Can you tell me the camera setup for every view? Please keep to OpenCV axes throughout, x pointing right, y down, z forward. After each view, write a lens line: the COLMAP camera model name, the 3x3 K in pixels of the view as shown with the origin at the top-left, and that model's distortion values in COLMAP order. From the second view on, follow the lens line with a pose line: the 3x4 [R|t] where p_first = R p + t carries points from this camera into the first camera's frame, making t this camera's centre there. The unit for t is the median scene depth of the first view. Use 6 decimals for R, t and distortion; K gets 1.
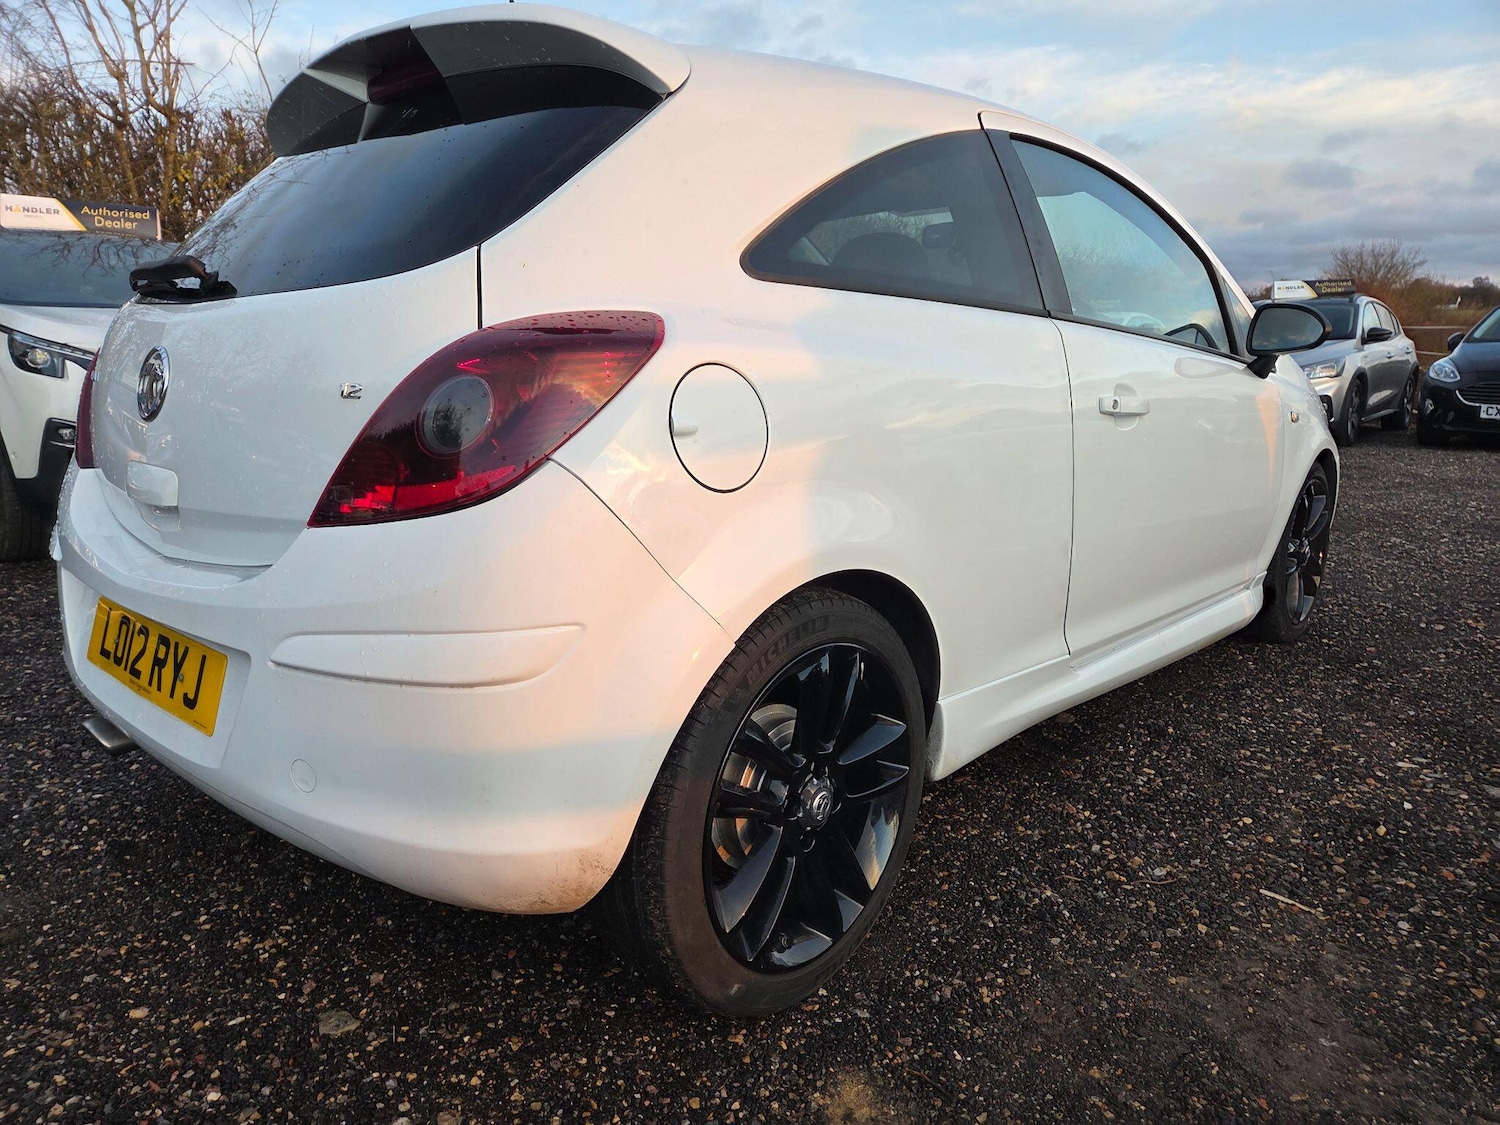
lens RADIAL K [[1057.5, 0, 750.0], [0, 1057.5, 562.5], [0, 0, 1]] dist [0.080335, -0.089258]
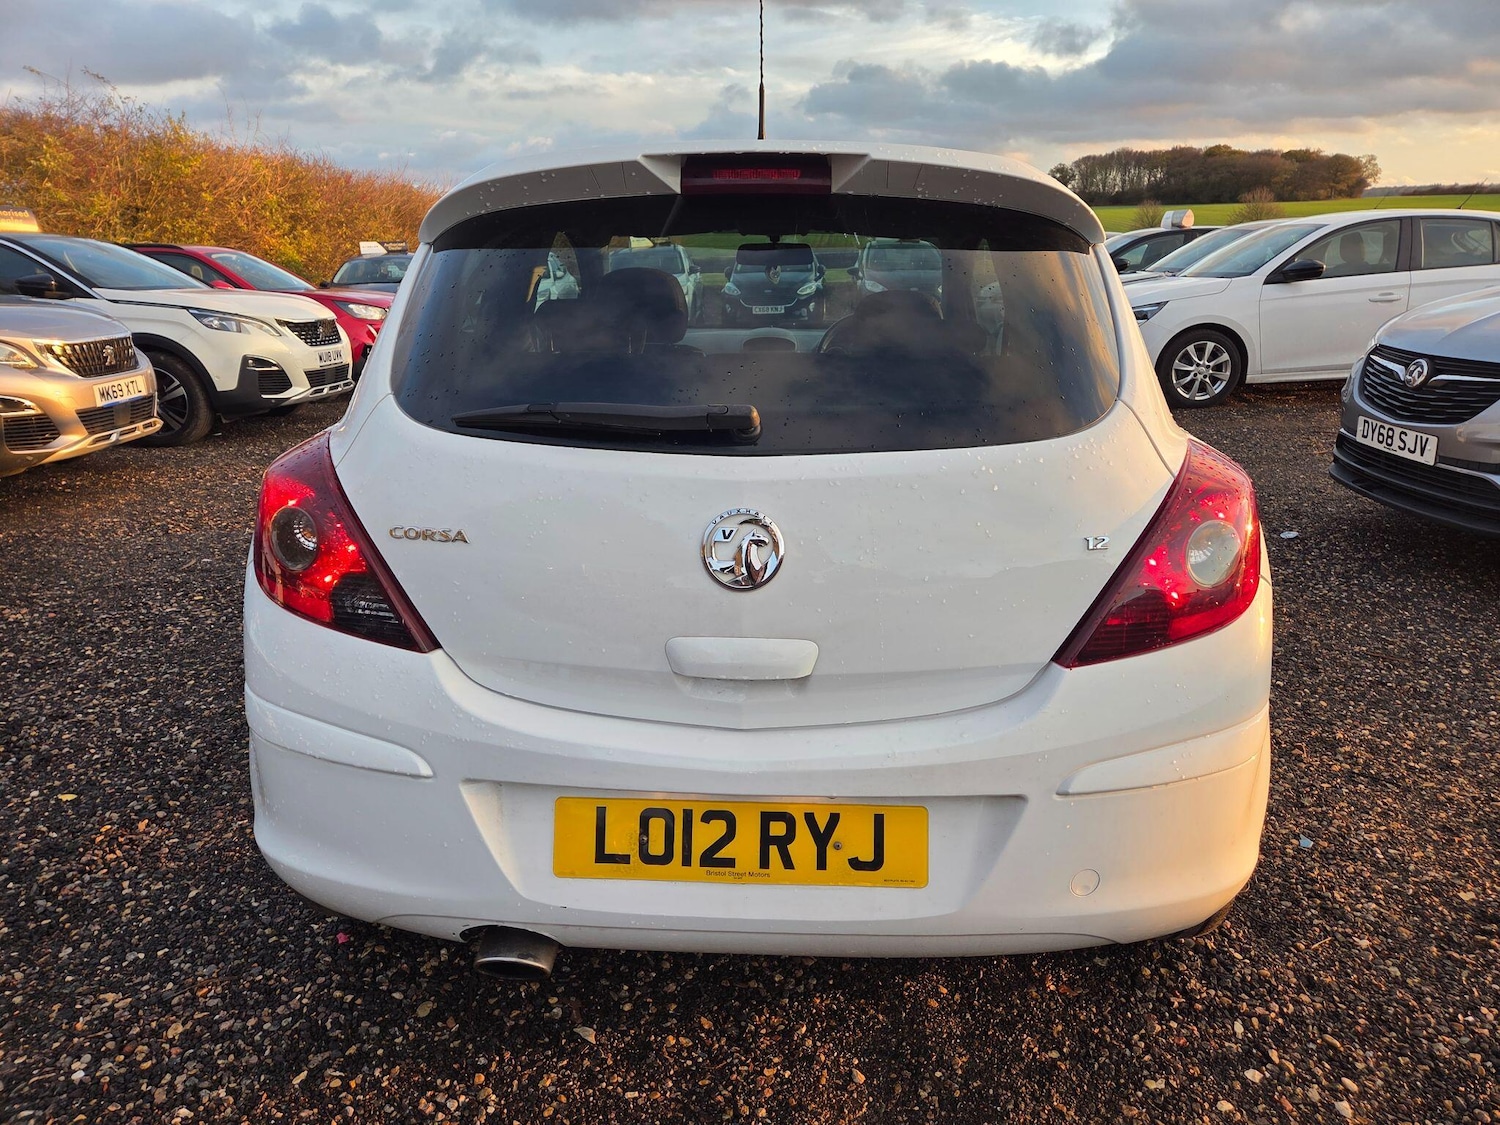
lens RADIAL K [[1037.1, 0, 754.2], [0, 1037.1, 529.4], [0, 0, 1]] dist [0.075116, -0.065296]
pose [[0.750211, -0.172588, 0.638276, -1.067596], [0.125445, 0.984952, 0.118884, -0.276704], [-0.649189, -0.009120, 0.760572, 0.313659]]
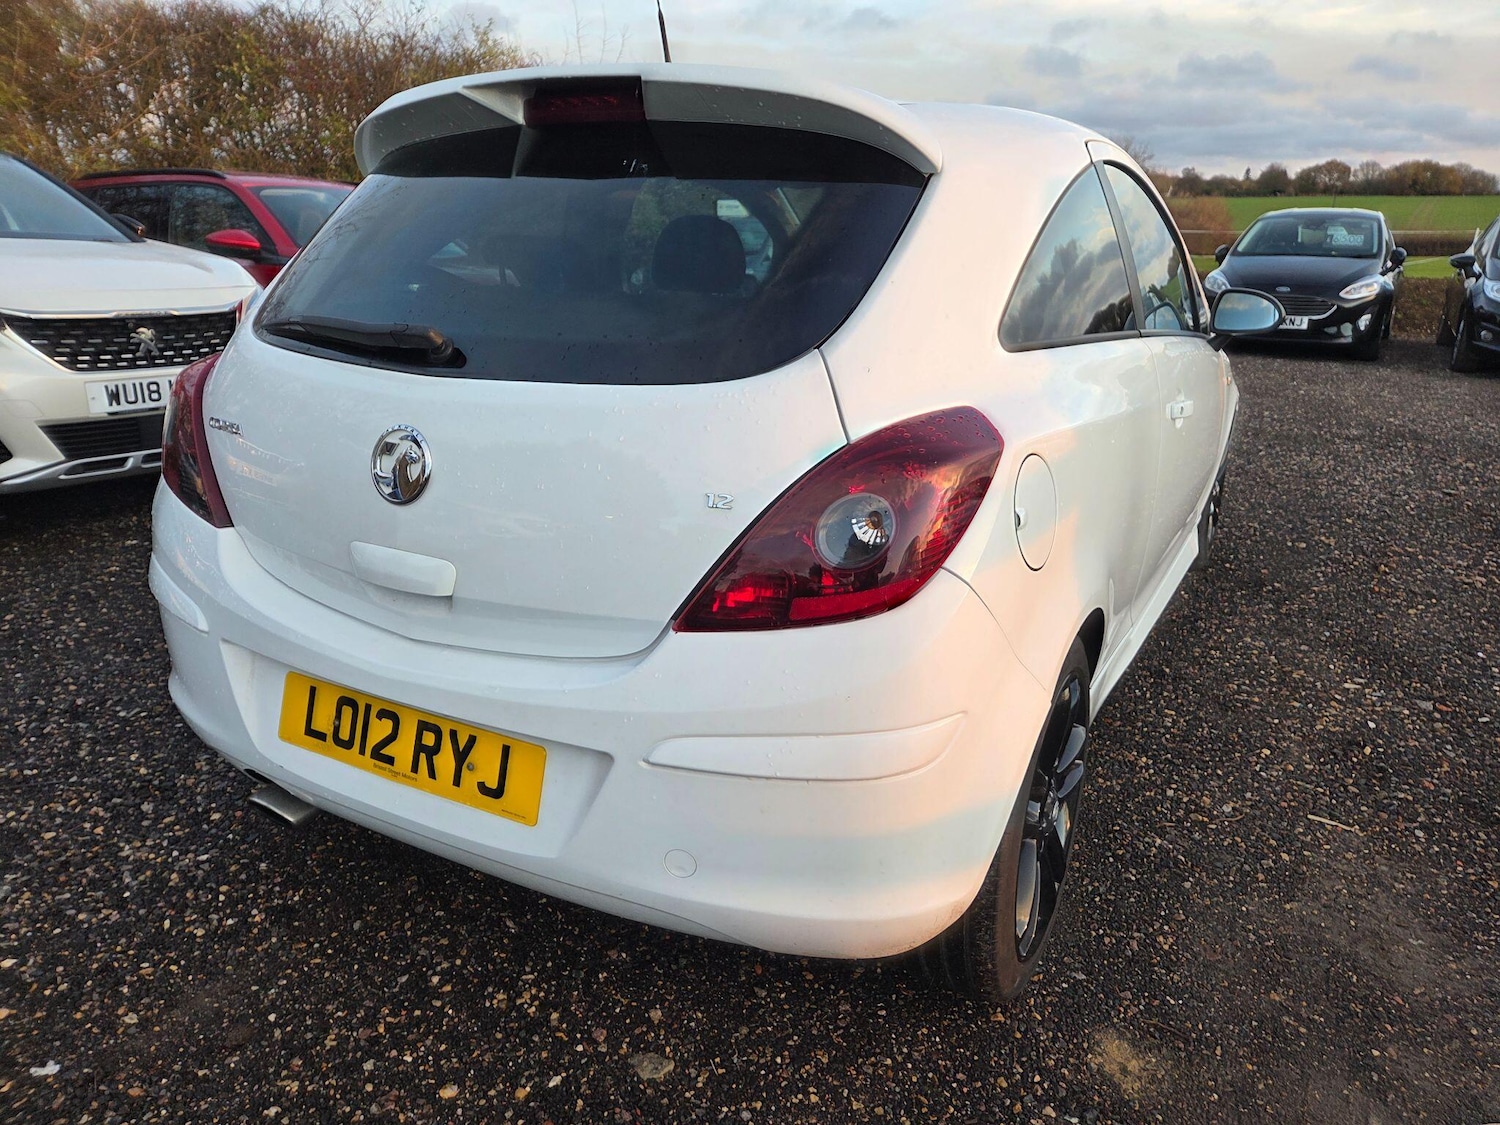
lens RADIAL K [[1066.0, 0, 784.2], [0, 1066.0, 568.4], [0, 0, 1]] dist [0.060002, -0.072709]
pose [[0.965202, -0.066650, 0.252868, -0.458248], [0.035865, 0.991576, 0.124458, -0.174922], [-0.259033, -0.111058, 0.959462, -0.002781]]
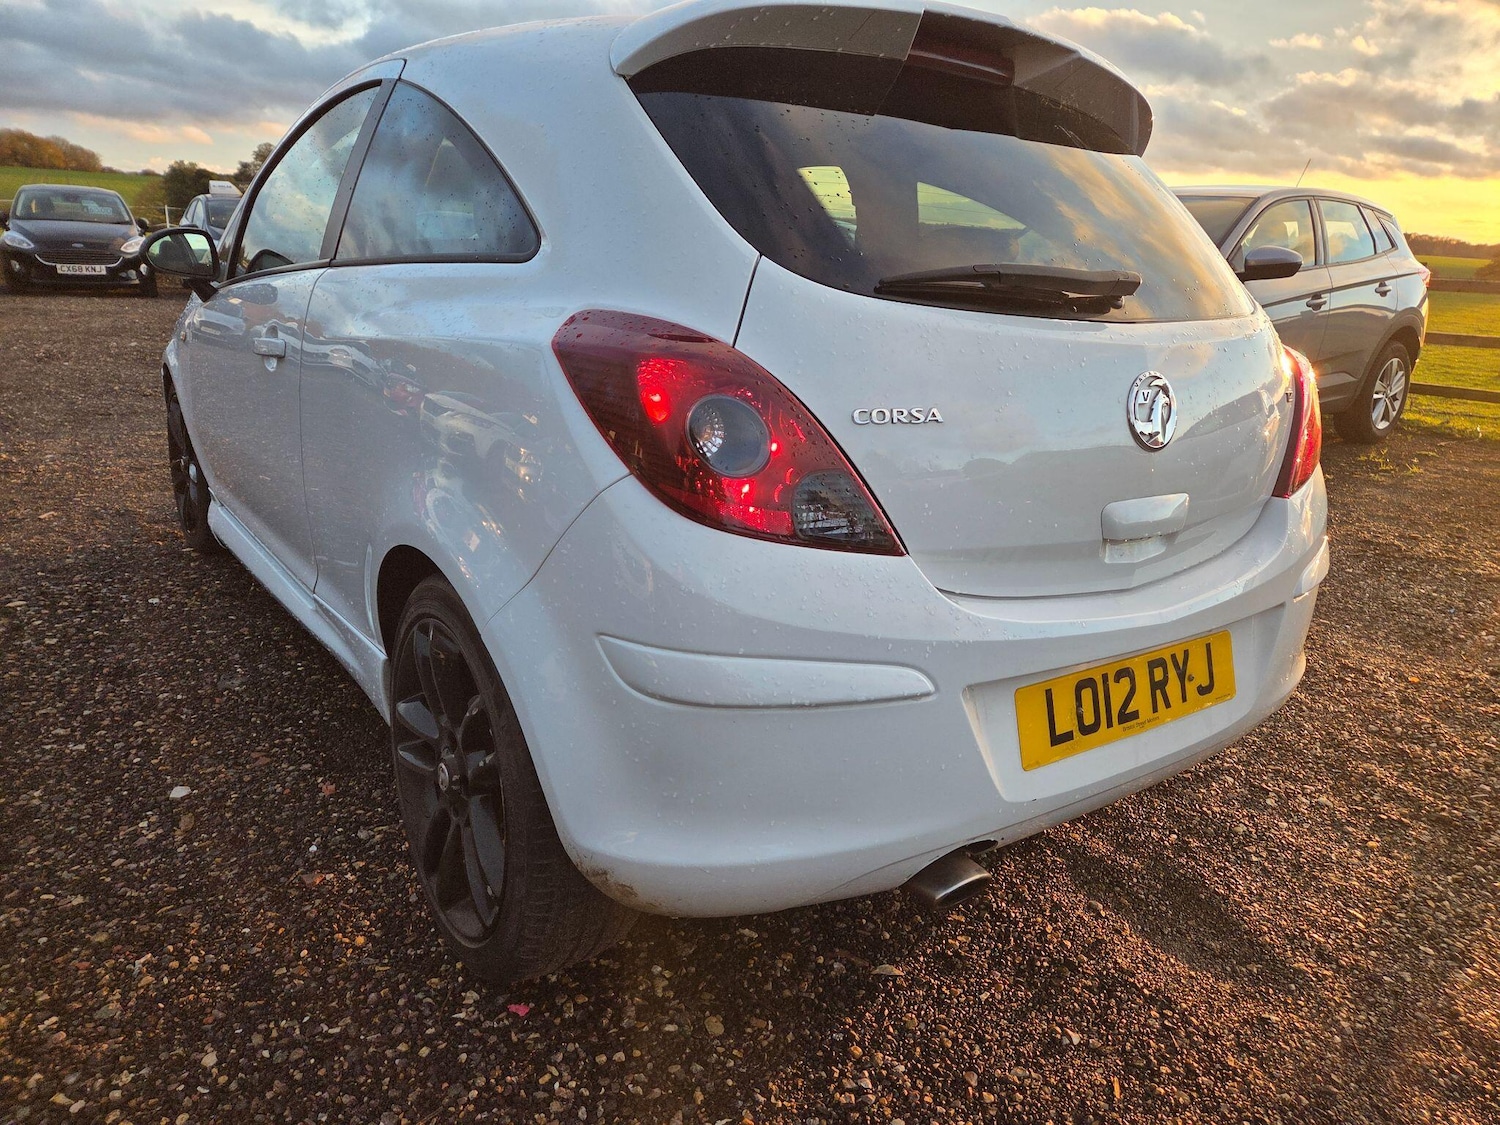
lens RADIAL K [[1006.8, 0, 746.8], [0, 1006.8, 534.3], [0, 0, 1]] dist [0.048609, -0.000699]
pose [[0.198879, -0.253467, 0.946679, -1.452155], [0.132996, 0.964020, 0.230170, -0.305675], [-0.970958, 0.080128, 0.225434, 1.117163]]
